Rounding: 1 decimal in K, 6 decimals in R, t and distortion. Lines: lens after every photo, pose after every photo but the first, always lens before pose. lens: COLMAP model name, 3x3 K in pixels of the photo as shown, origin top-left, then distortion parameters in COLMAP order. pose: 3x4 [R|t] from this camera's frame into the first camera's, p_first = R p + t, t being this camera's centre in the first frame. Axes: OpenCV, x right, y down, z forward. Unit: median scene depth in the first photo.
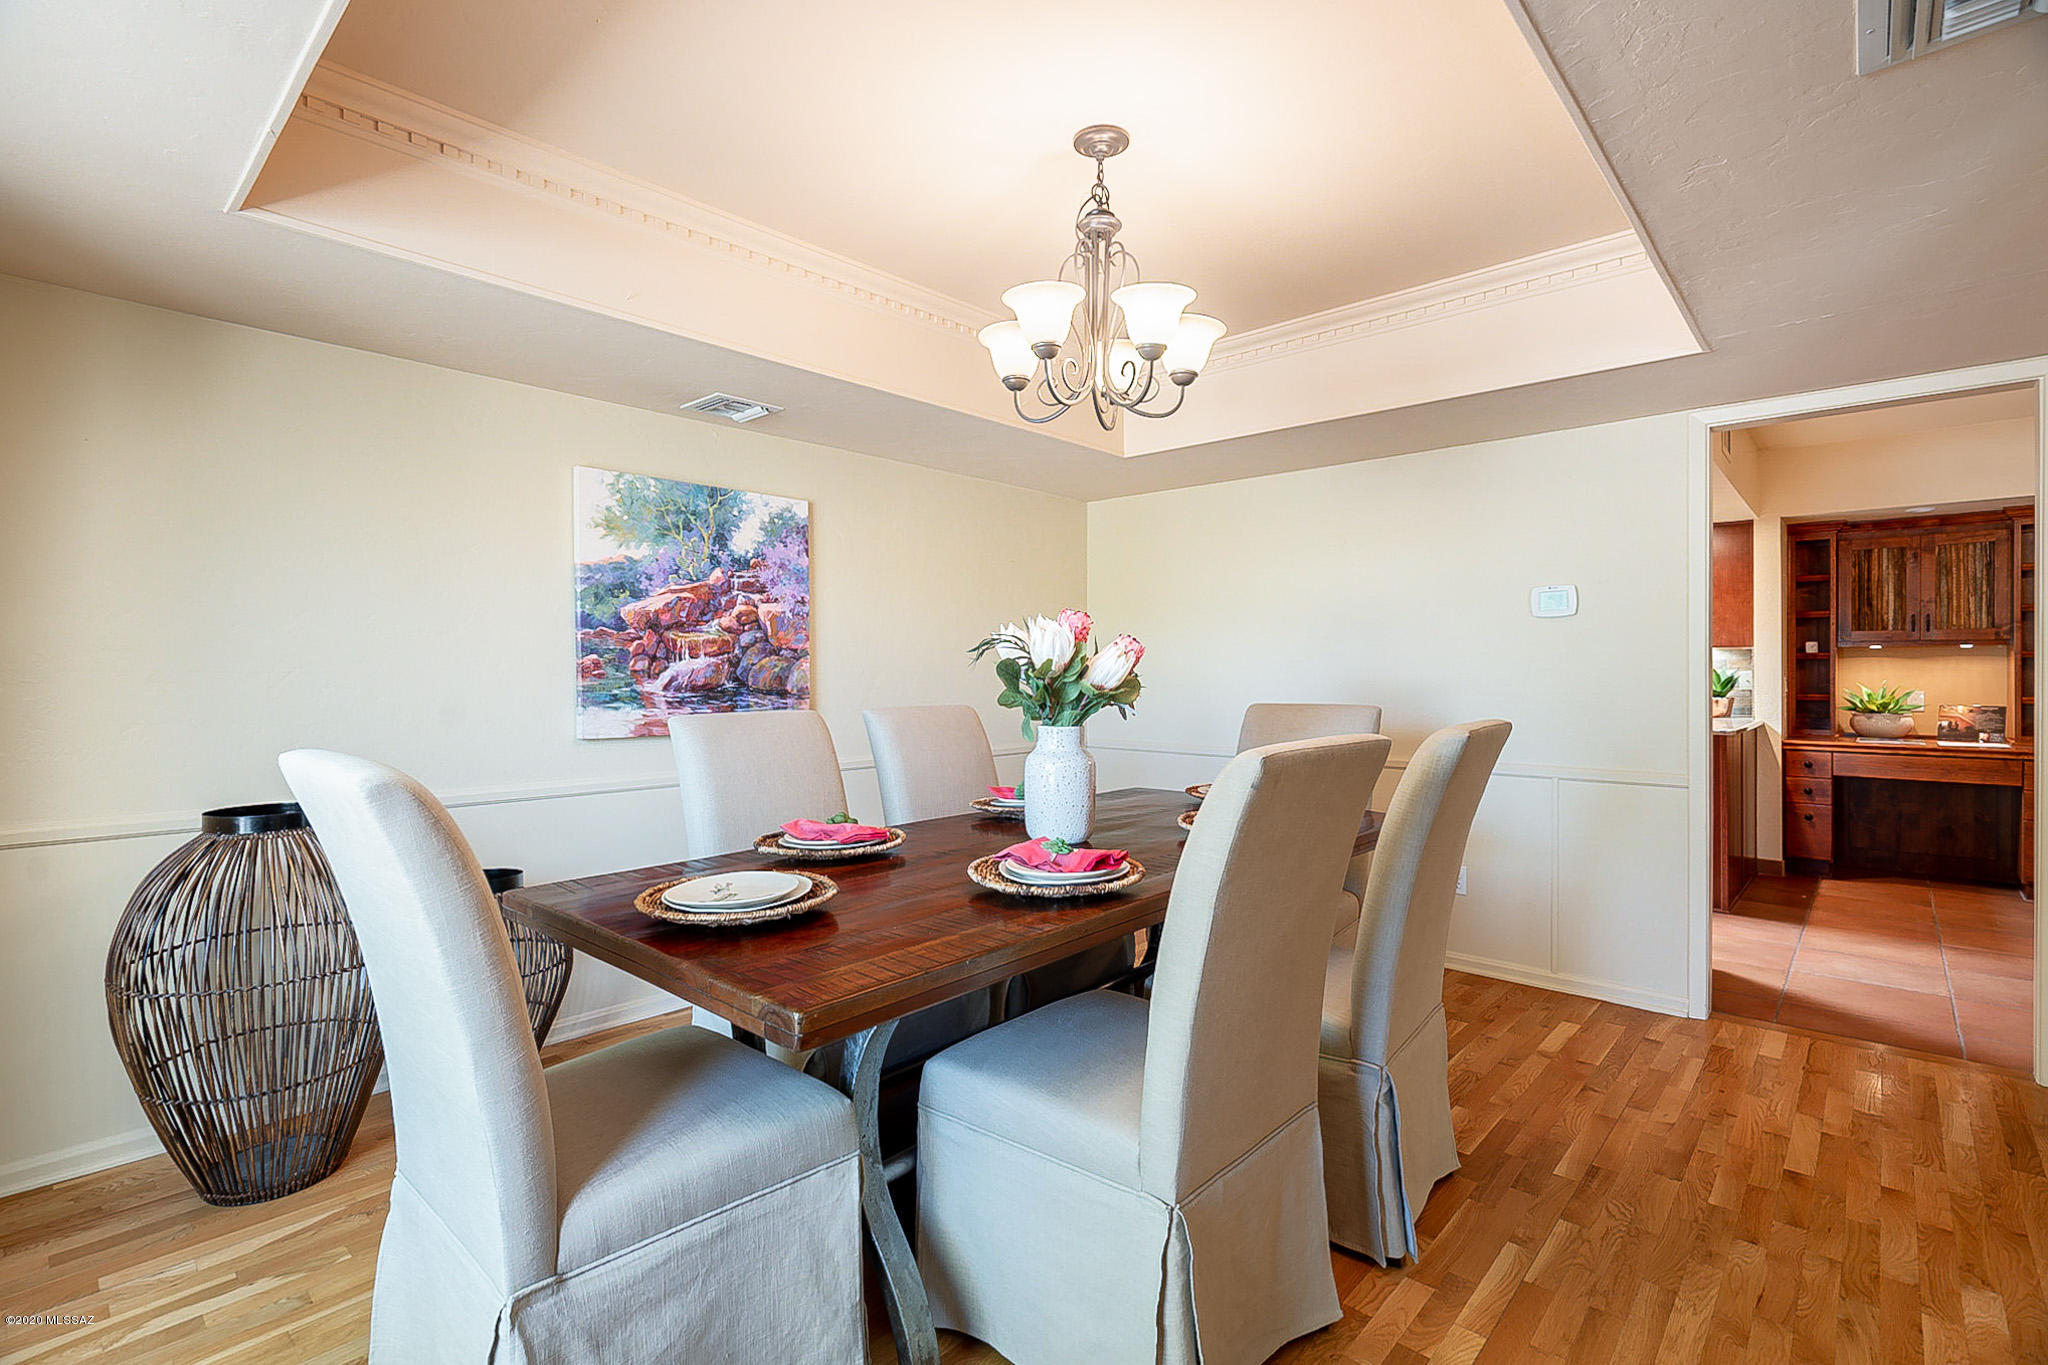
lens RADIAL K [[943.6, 0, 1024.0], [0, 943.6, 682.5], [0, 0, 1]] dist [-0.001158, 0.000129]
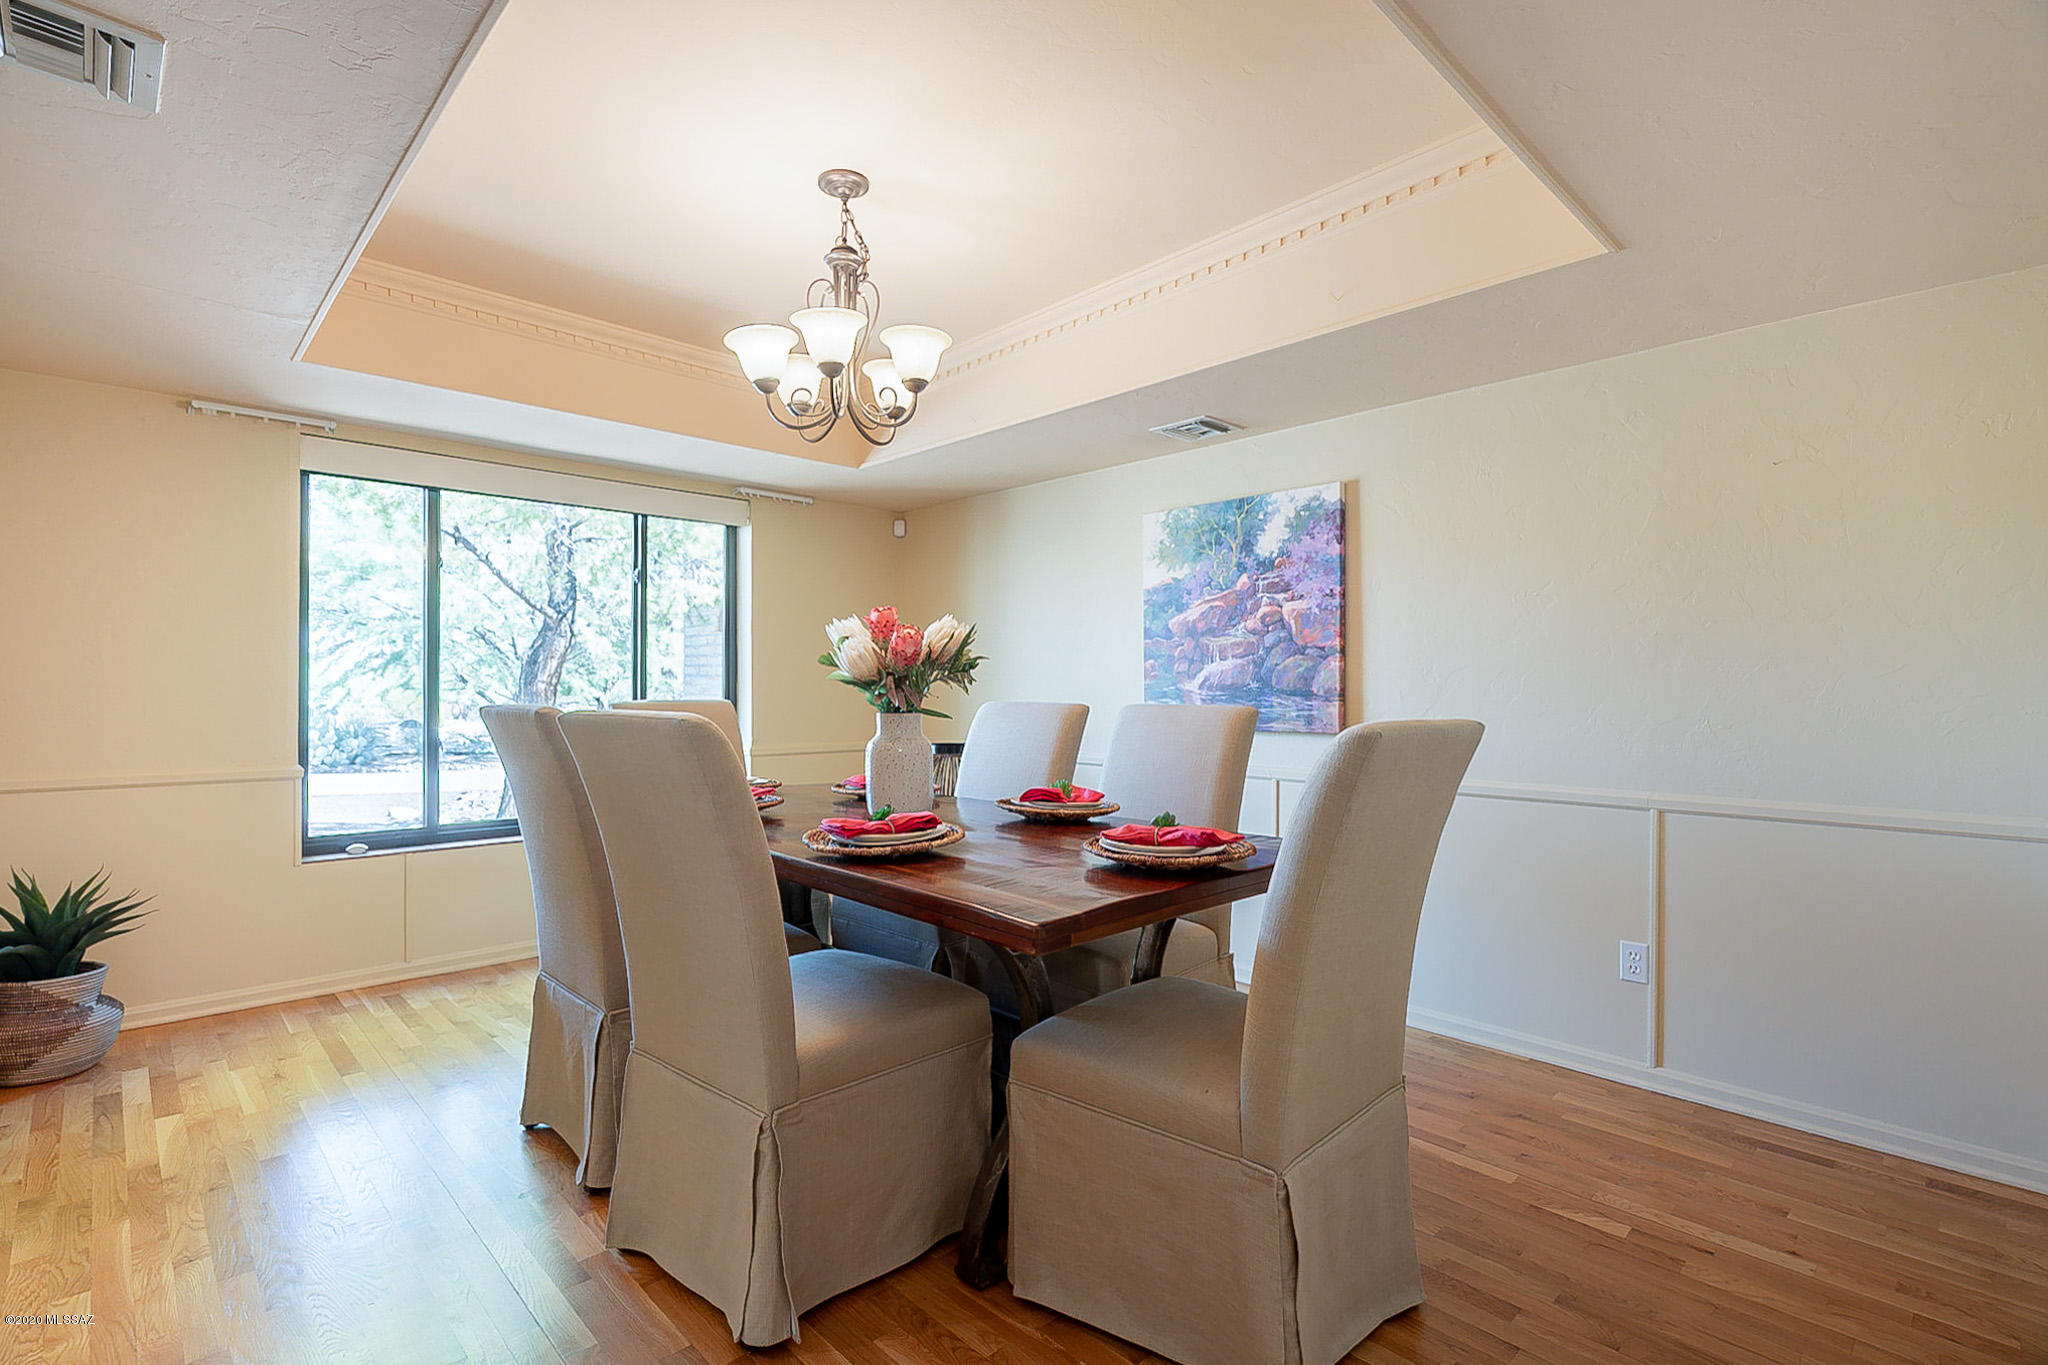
lens RADIAL K [[951.1, 0, 1021.9], [0, 951.1, 665.2], [0, 0, 1]] dist [-0.004131, -0.000313]
pose [[-0.062531, -0.008856, -0.998004, 0.744045], [-0.001470, 0.999960, -0.008782, -0.009669], [0.998042, 0.000918, -0.062542, 0.811943]]
